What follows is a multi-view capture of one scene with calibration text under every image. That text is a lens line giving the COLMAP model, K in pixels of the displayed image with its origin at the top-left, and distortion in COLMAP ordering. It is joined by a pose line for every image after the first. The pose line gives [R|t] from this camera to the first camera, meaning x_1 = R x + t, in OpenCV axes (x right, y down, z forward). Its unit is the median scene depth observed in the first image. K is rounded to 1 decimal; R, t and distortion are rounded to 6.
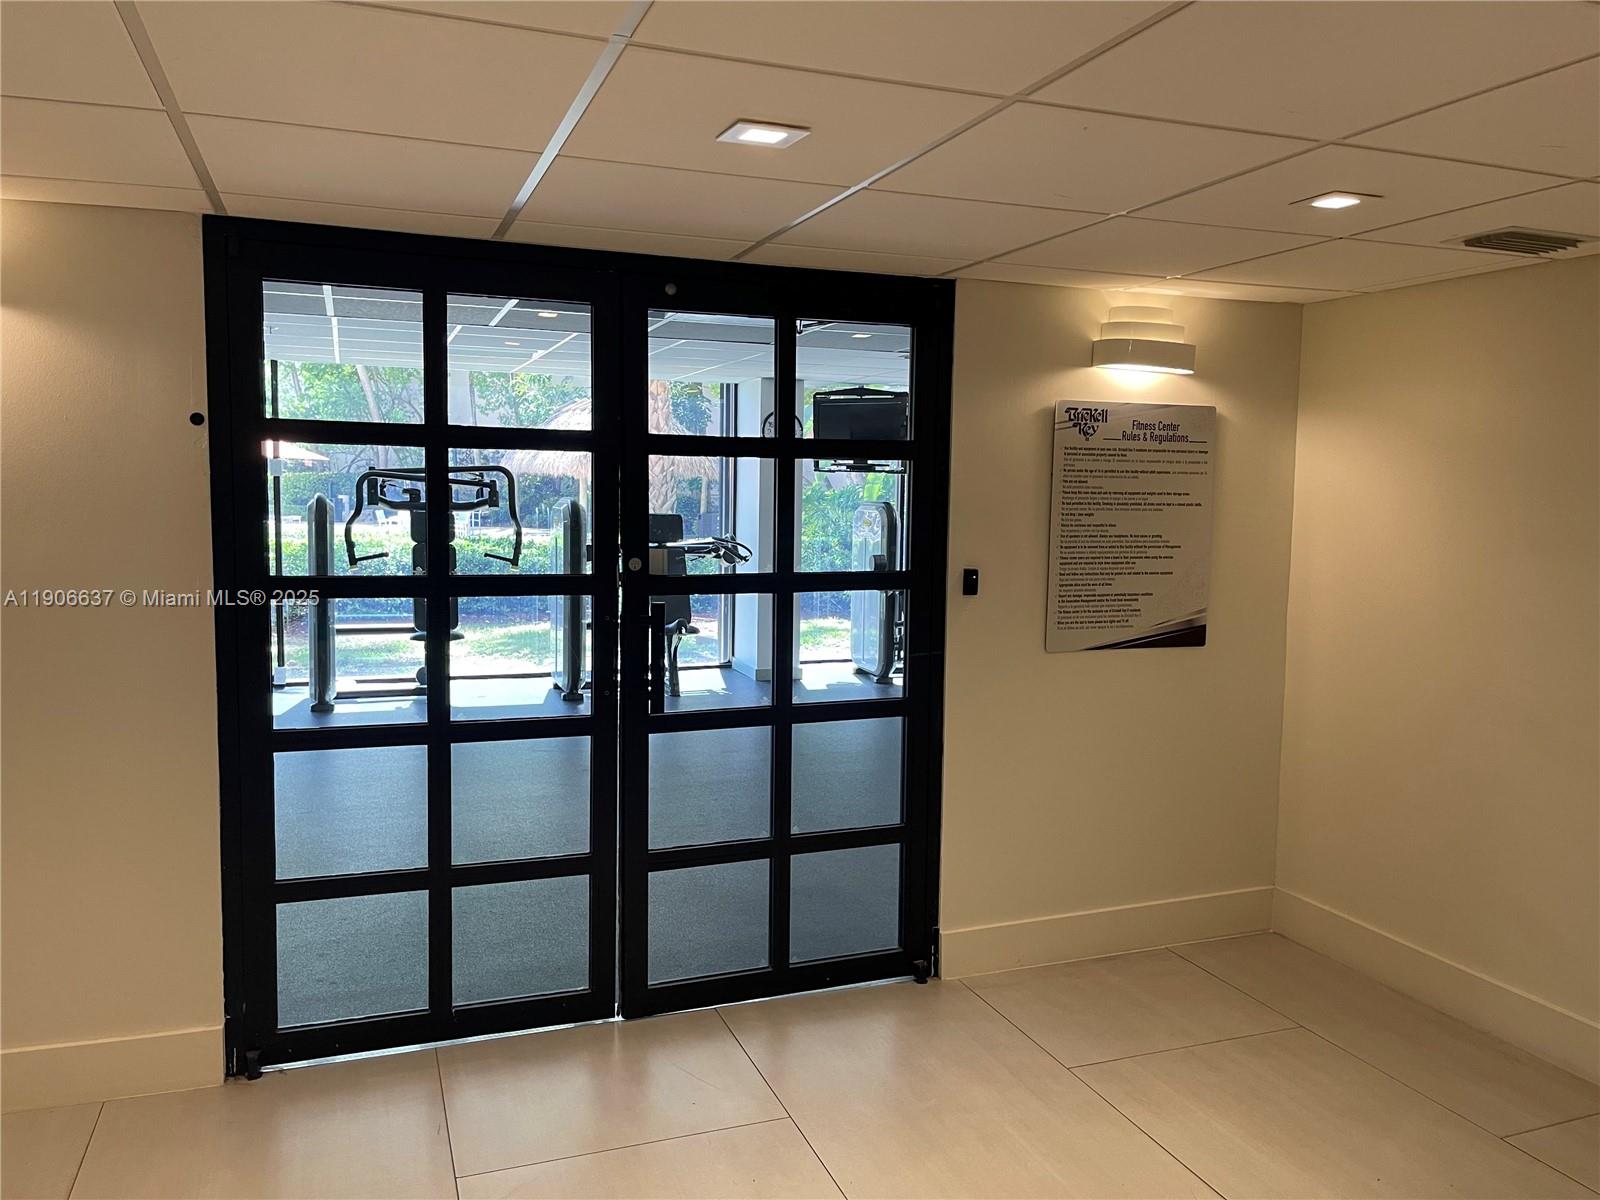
lens RADIAL K [[1211.0, 0, 801.3], [0, 1211.0, 597.1], [0, 0, 1]] dist [0.060496, -0.068902]
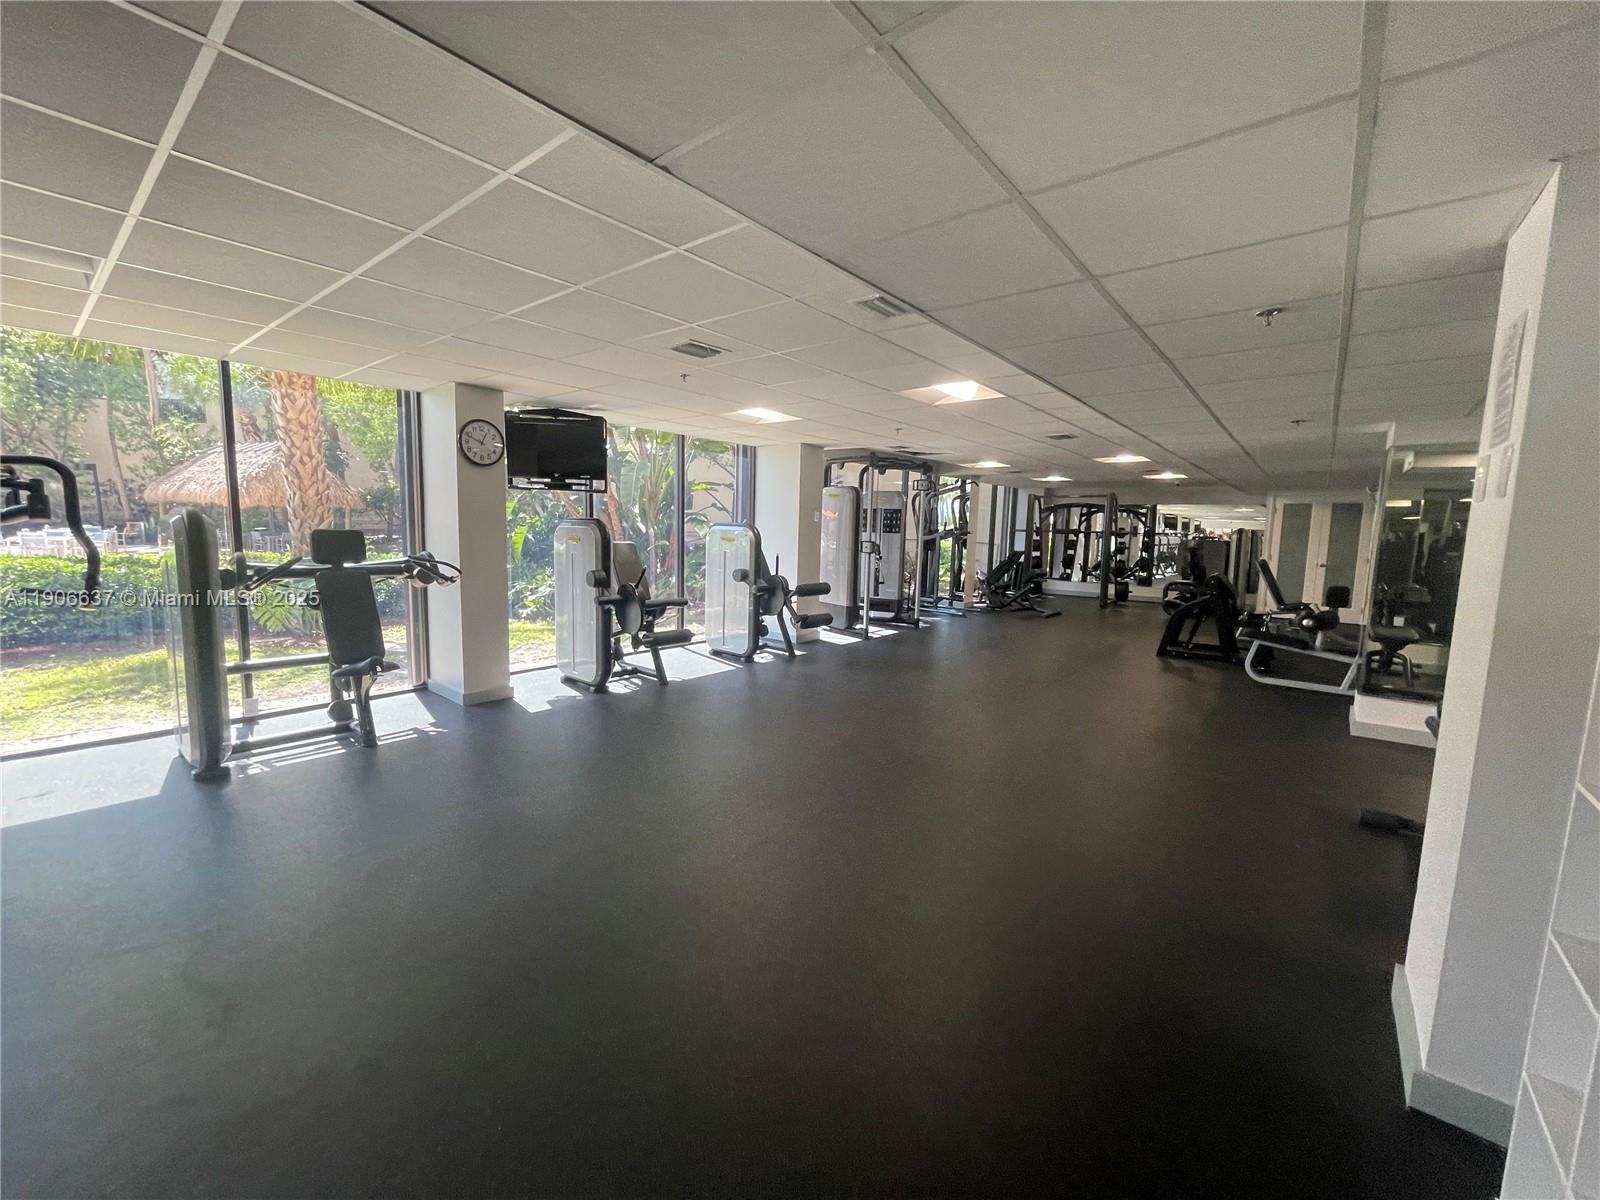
lens RADIAL K [[647.3, 0, 792.7], [0, 647.3, 603.8], [0, 0, 1]] dist [-0.004015, 0.000033]
pose [[0.862960, -0.054830, 0.502288, -0.063232], [0.035932, 0.998237, 0.047235, -0.024498], [-0.503992, -0.022714, 0.863409, 0.416012]]
